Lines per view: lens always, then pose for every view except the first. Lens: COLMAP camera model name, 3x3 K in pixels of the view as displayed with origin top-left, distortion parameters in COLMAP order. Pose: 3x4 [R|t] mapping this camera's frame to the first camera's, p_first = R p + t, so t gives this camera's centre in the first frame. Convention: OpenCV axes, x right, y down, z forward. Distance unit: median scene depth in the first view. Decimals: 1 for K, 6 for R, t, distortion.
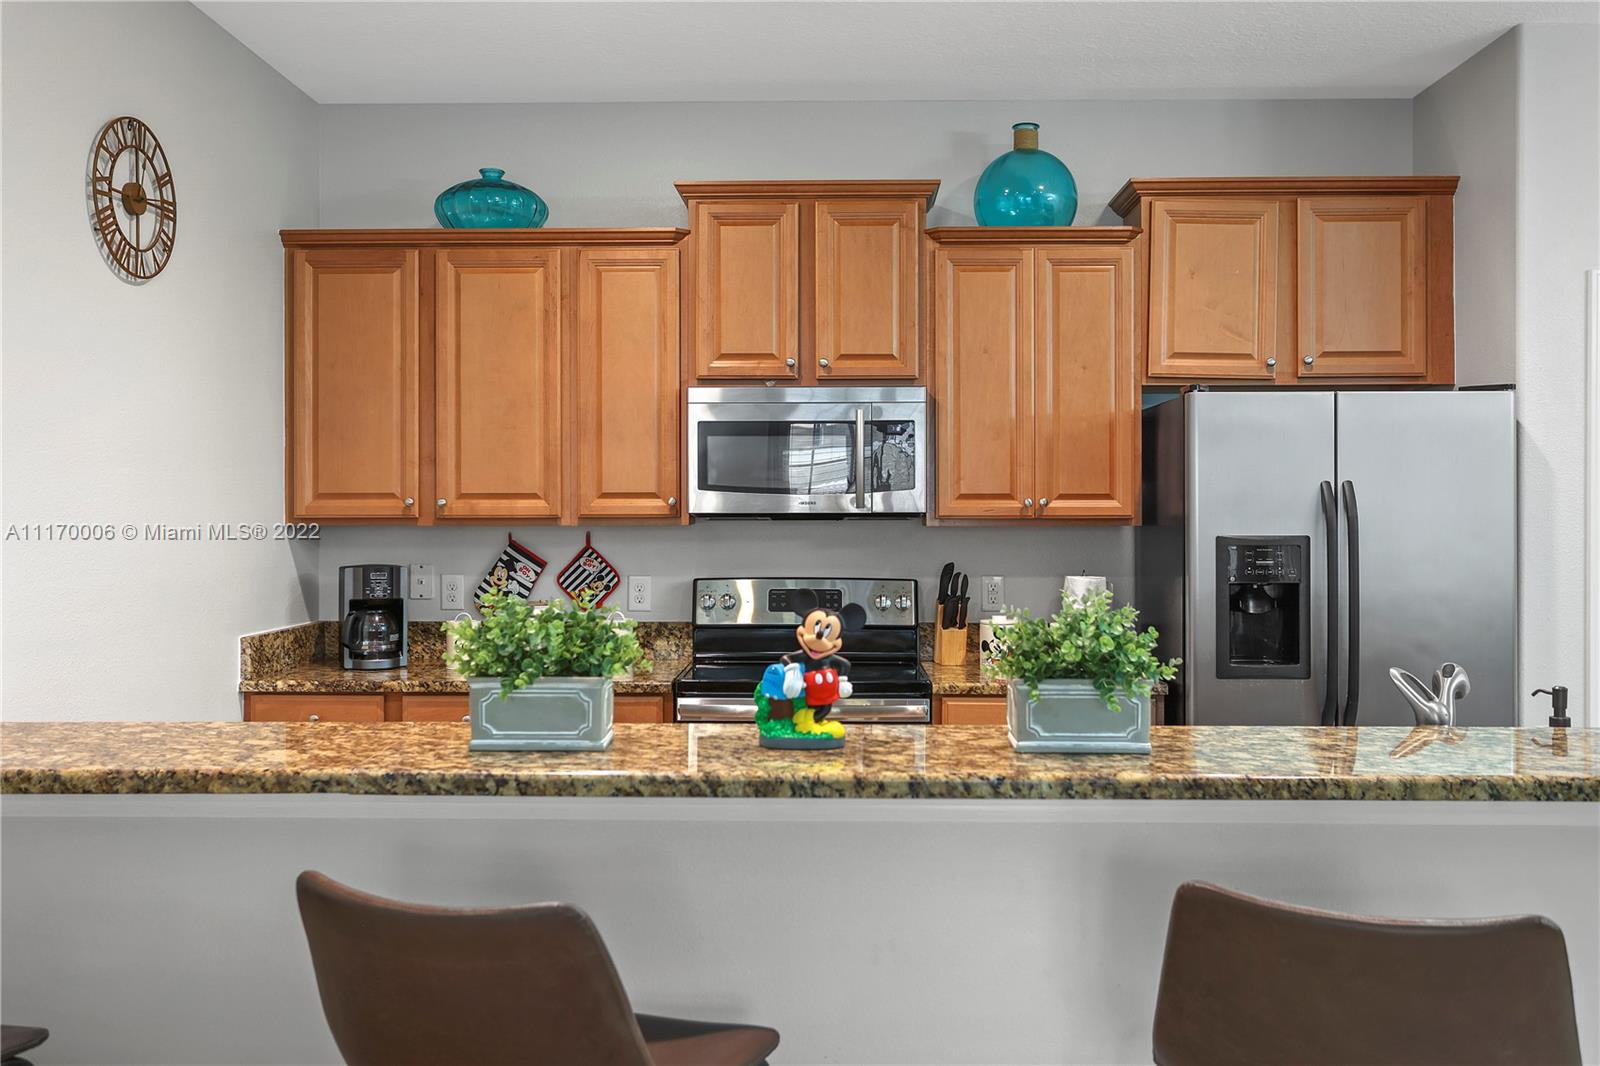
lens RADIAL K [[1350.1, 0, 796.8], [0, 1350.1, 519.6], [0, 0, 1]] dist [-0.007235, -0.003264]
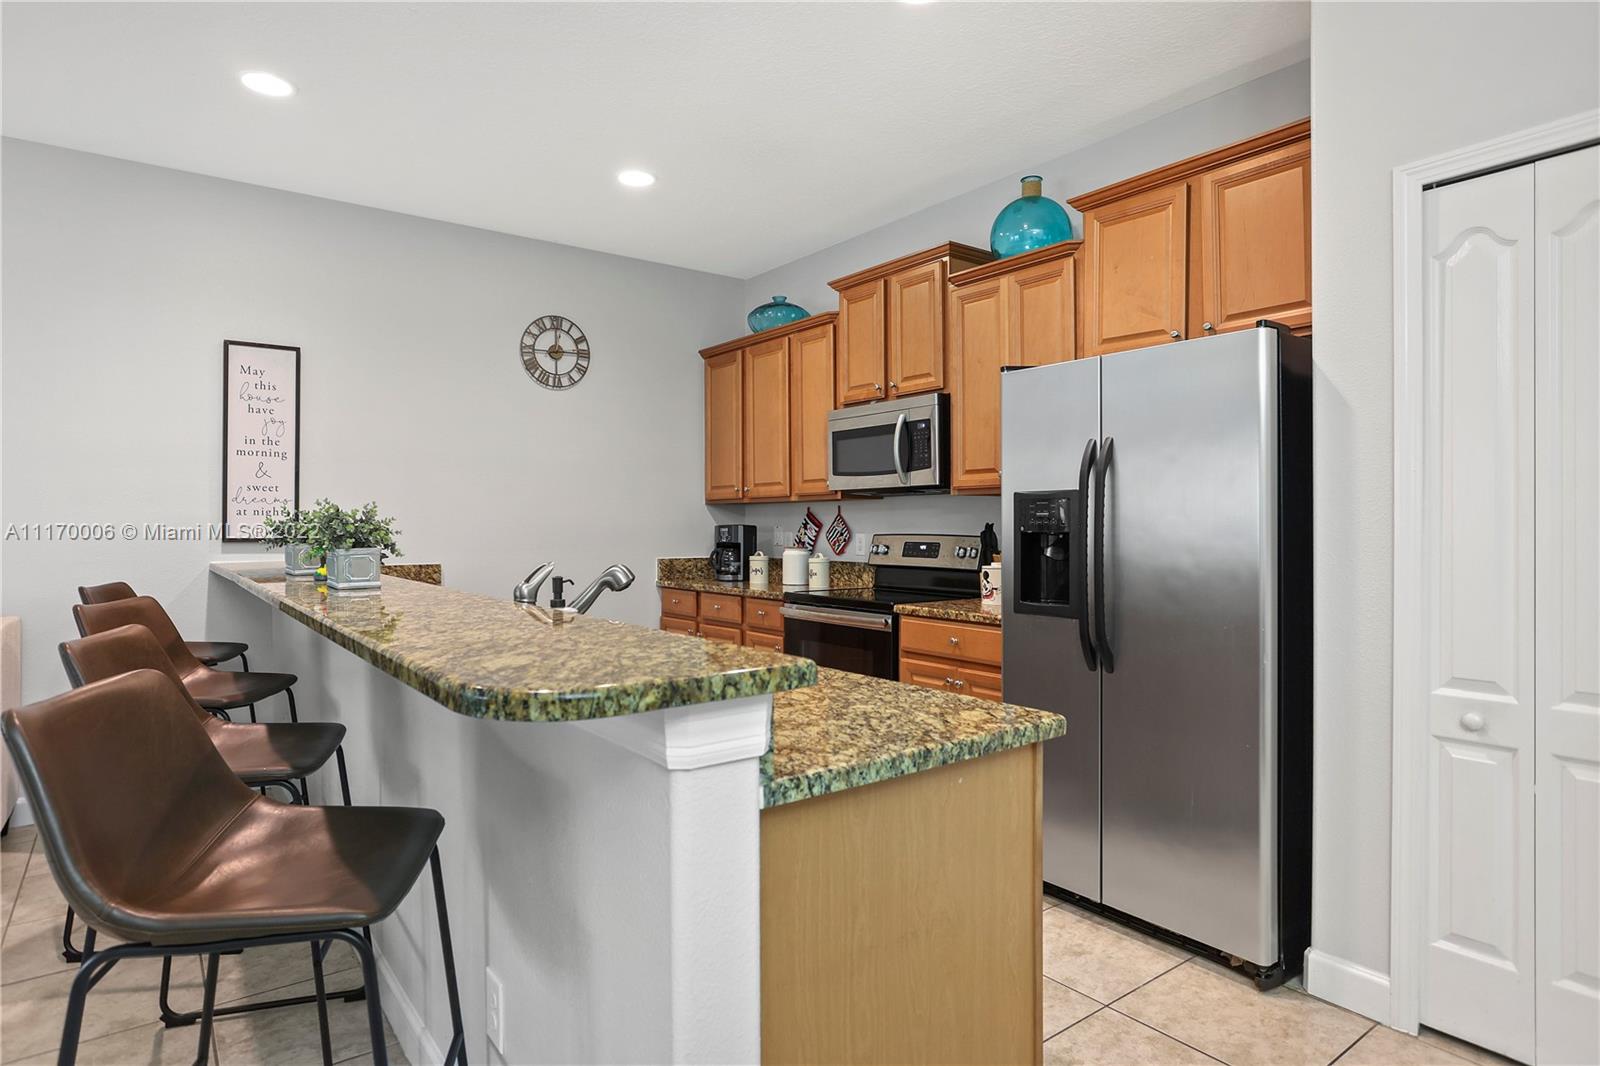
lens RADIAL K [[892.7, 0, 795.4], [0, 892.7, 523.4], [0, 0, 1]] dist [-0.036845, 0.001266]
pose [[0.627120, -0.002090, -0.778920, 0.695688], [-0.000948, 0.999994, -0.003446, 0.036502], [0.778922, 0.002899, 0.627114, 0.310724]]
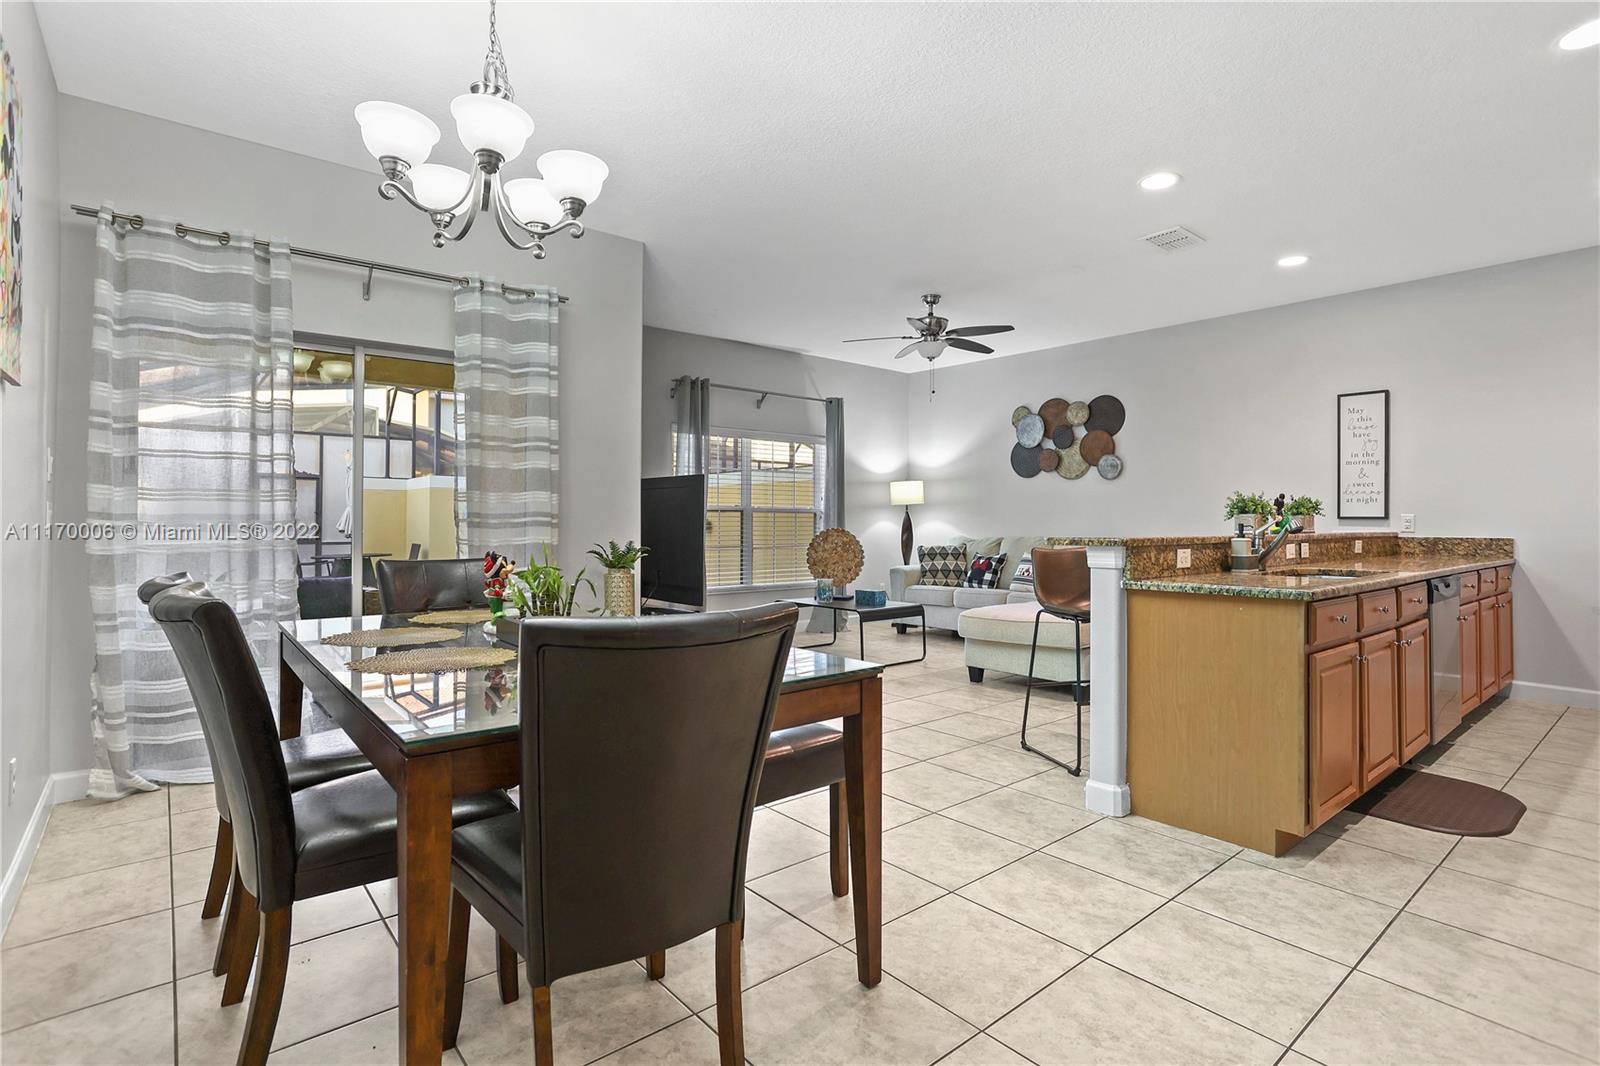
lens RADIAL K [[773.7, 0, 794.6], [0, 773.7, 501.5], [0, 0, 1]] dist [-0.002044, 0.003302]
pose [[-0.749753, -0.019015, -0.661444, 1.172516], [-0.009861, 0.999797, -0.017564, 0.056614], [0.661644, -0.006646, -0.749789, 0.797031]]
